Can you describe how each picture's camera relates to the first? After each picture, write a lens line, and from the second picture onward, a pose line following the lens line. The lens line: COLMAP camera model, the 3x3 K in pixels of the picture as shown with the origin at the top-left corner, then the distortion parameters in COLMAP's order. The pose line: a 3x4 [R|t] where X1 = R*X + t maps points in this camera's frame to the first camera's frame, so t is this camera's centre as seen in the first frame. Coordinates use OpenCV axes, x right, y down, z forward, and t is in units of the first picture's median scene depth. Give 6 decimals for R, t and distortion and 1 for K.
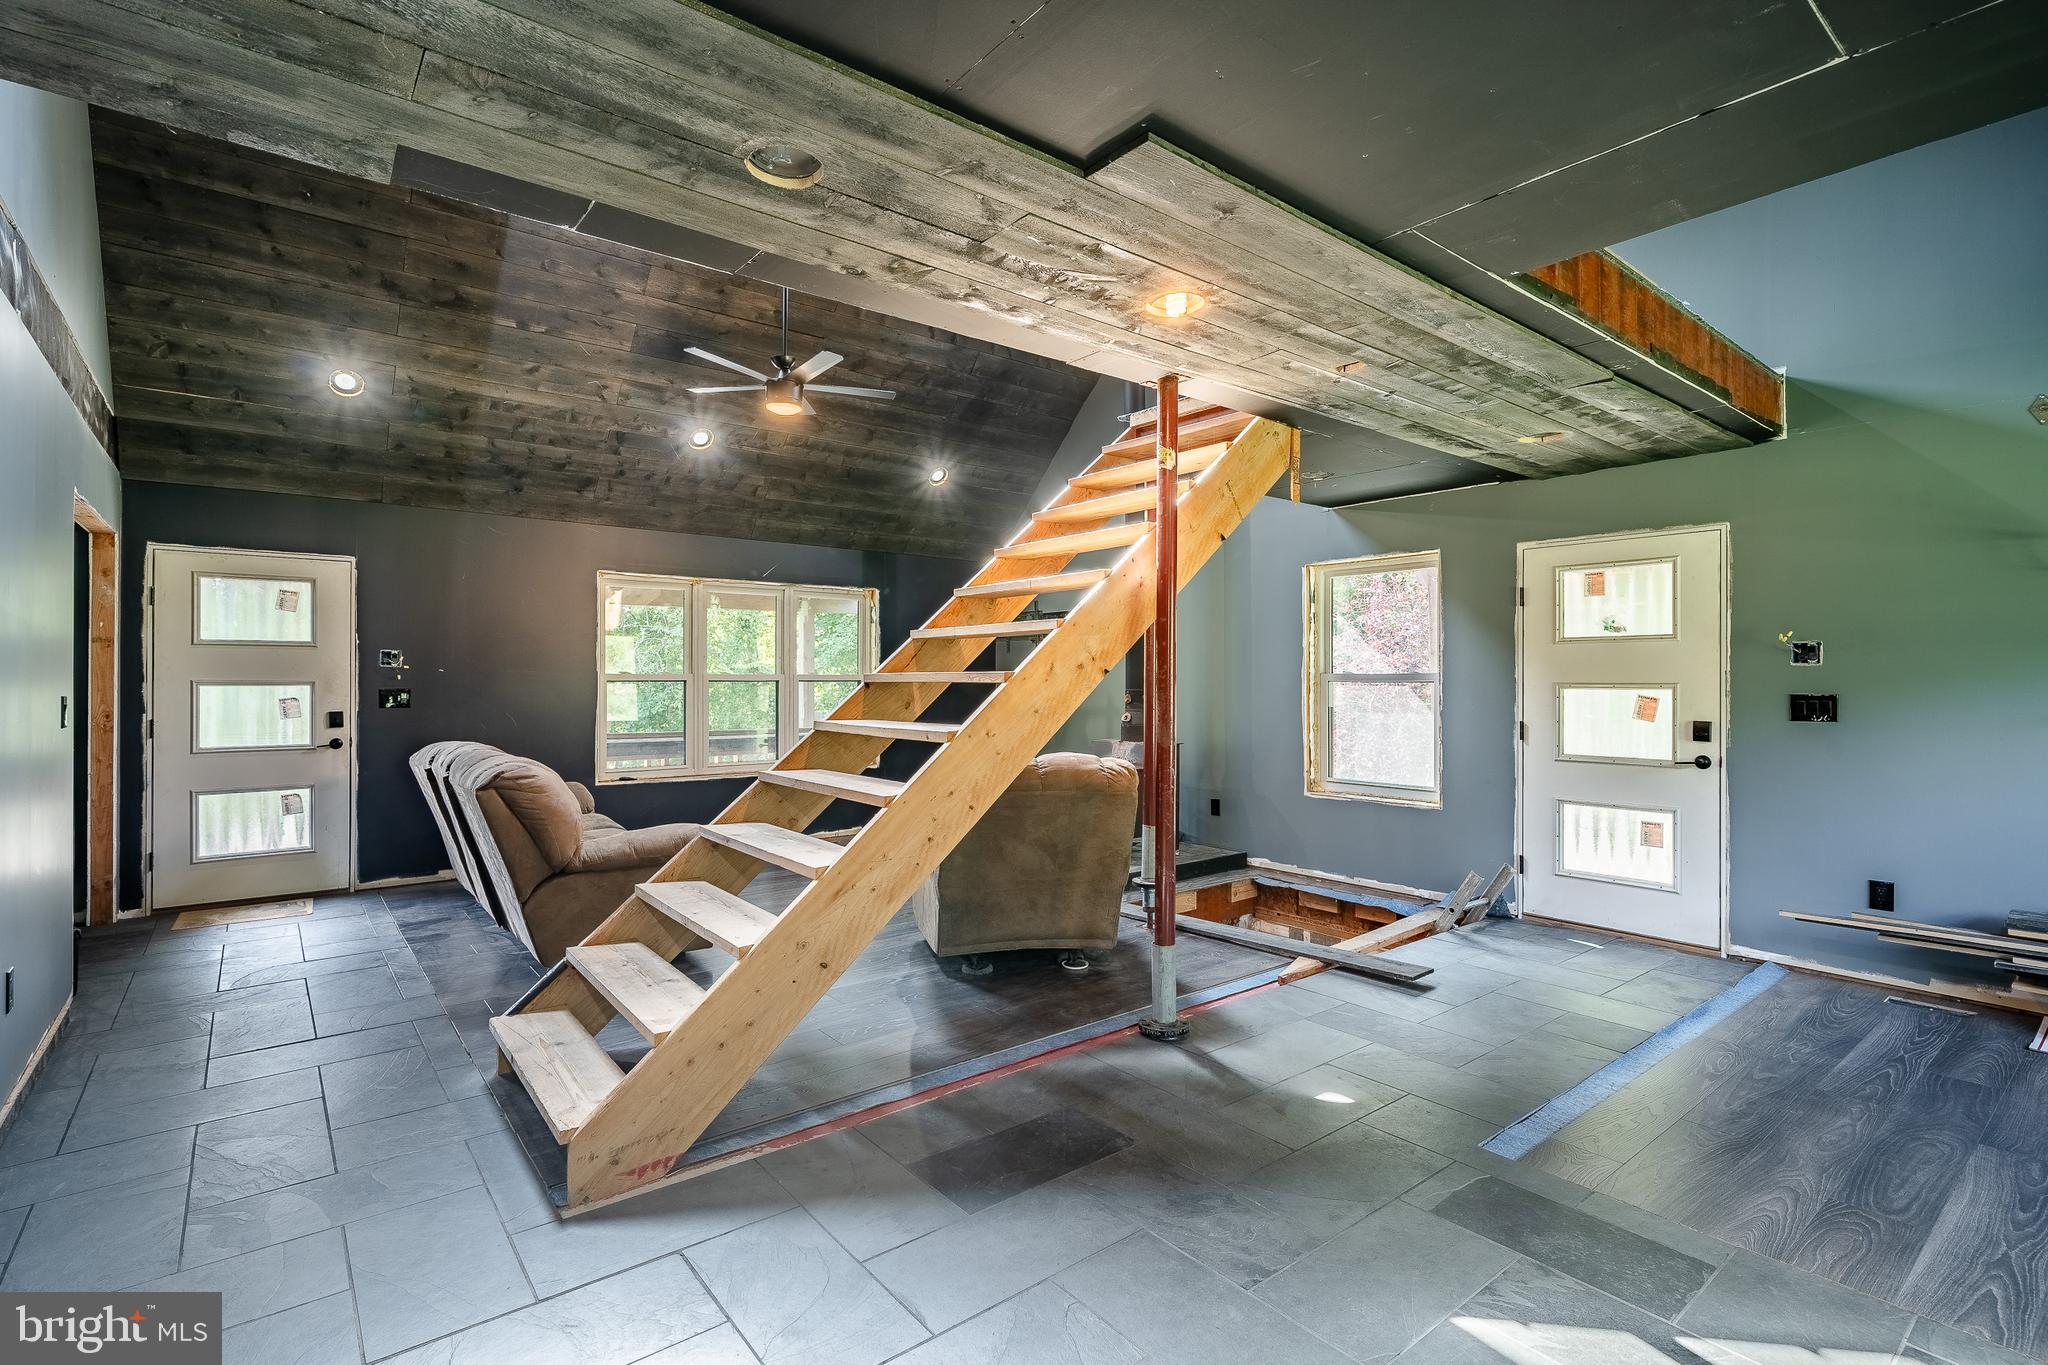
lens RADIAL K [[964.9, 0, 1021.7], [0, 964.9, 678.1], [0, 0, 1]] dist [-0.002710, -0.000193]
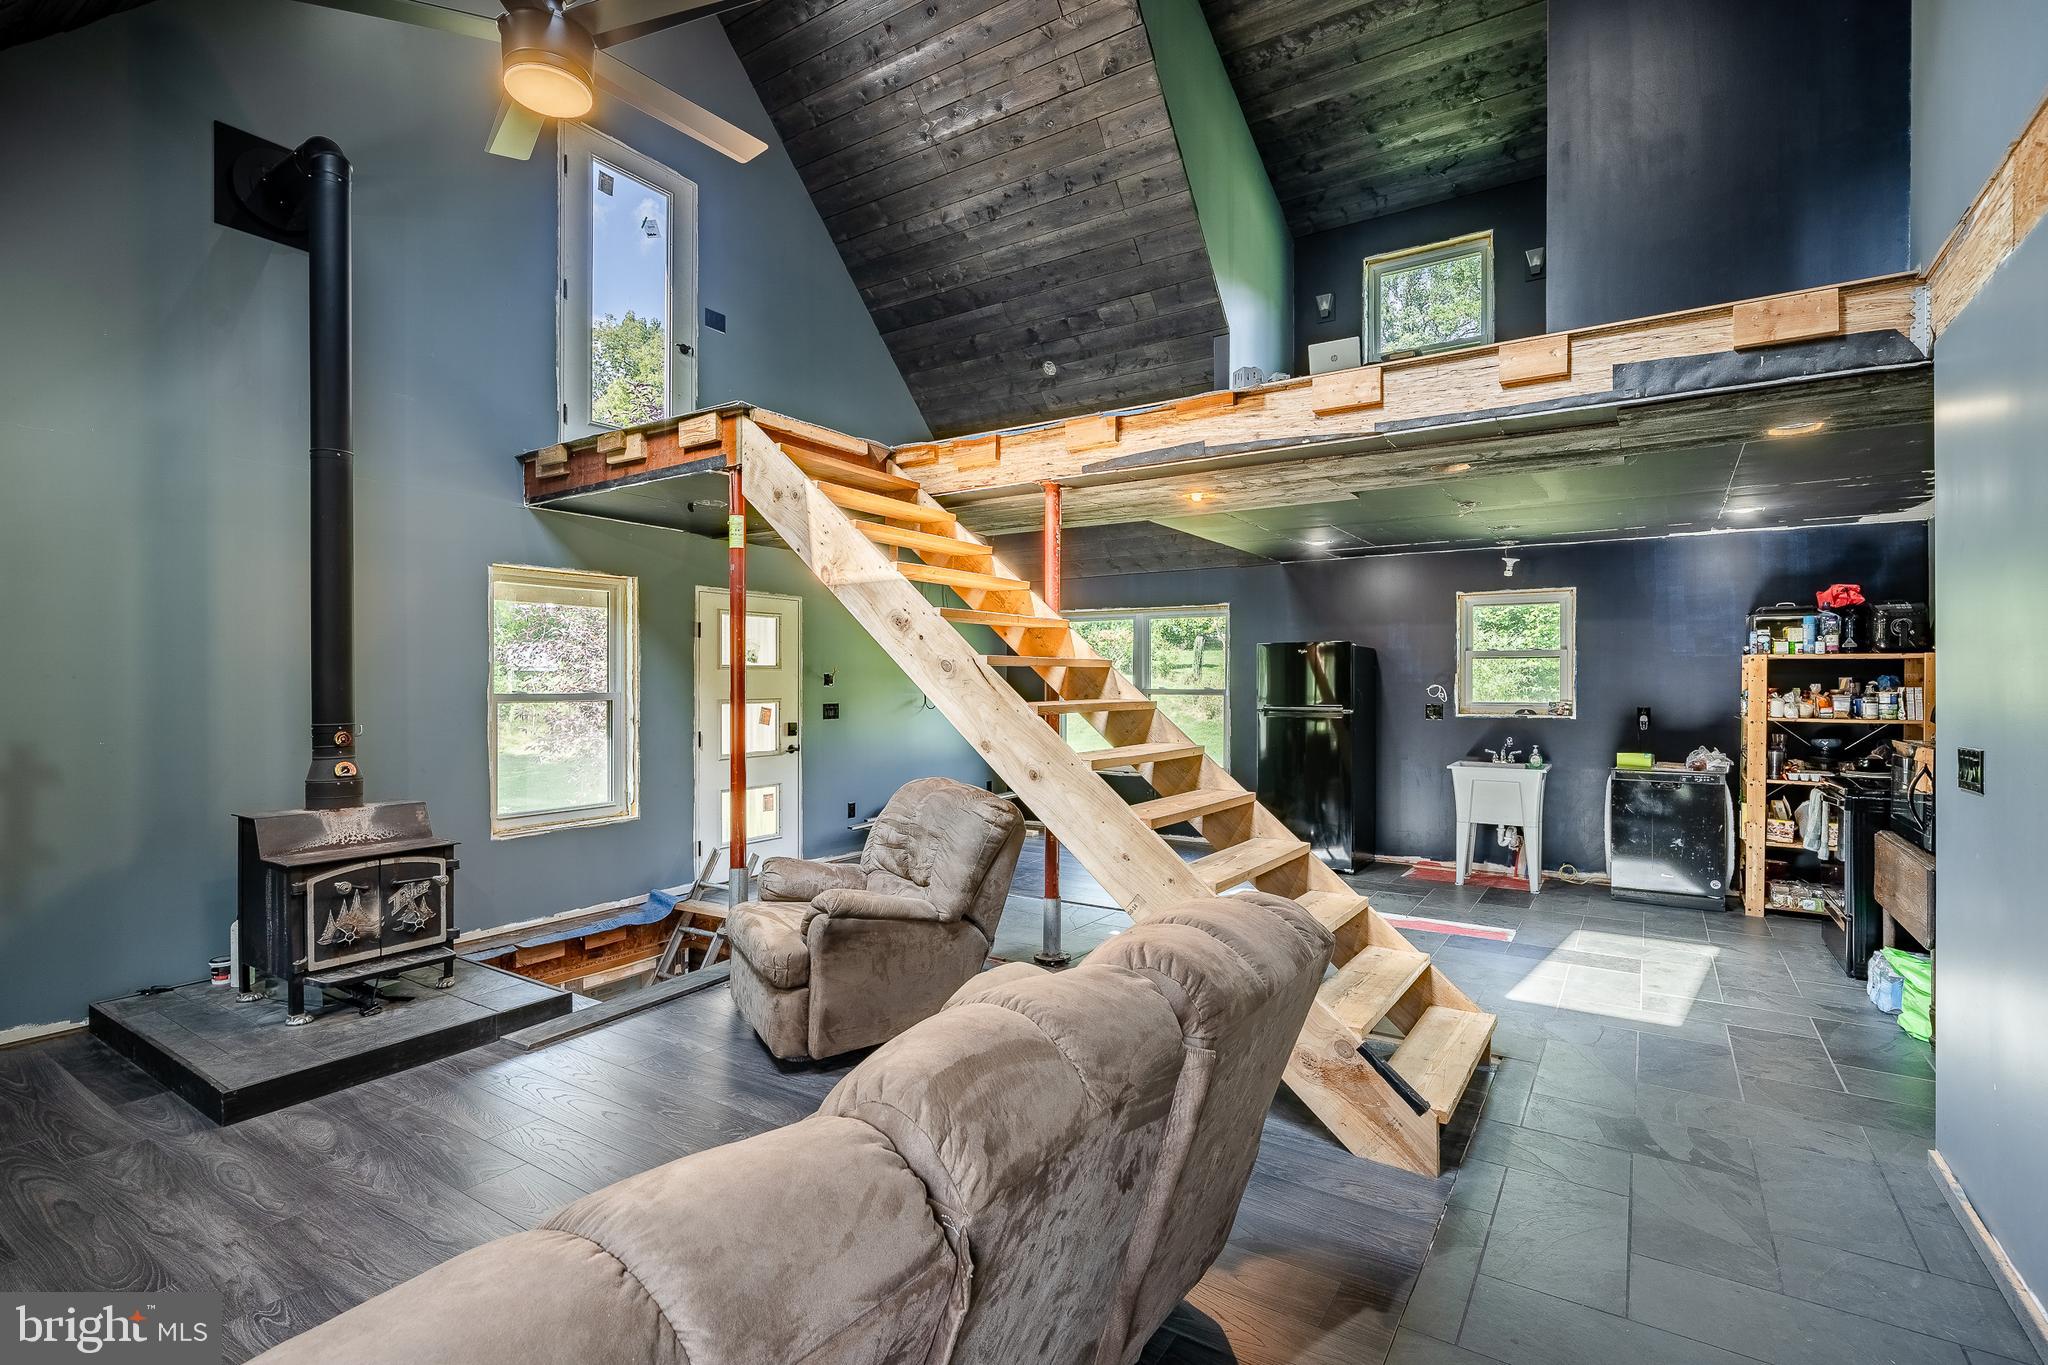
lens RADIAL K [[964.9, 0, 1008.9], [0, 964.9, 681.5], [0, 0, 1]] dist [-0.002710, -0.000193]
pose [[-0.308368, -0.002415, 0.951264, -0.799249], [-0.004195, 0.999991, 0.001179, -0.022798], [-0.951258, -0.003627, -0.308376, 1.047365]]
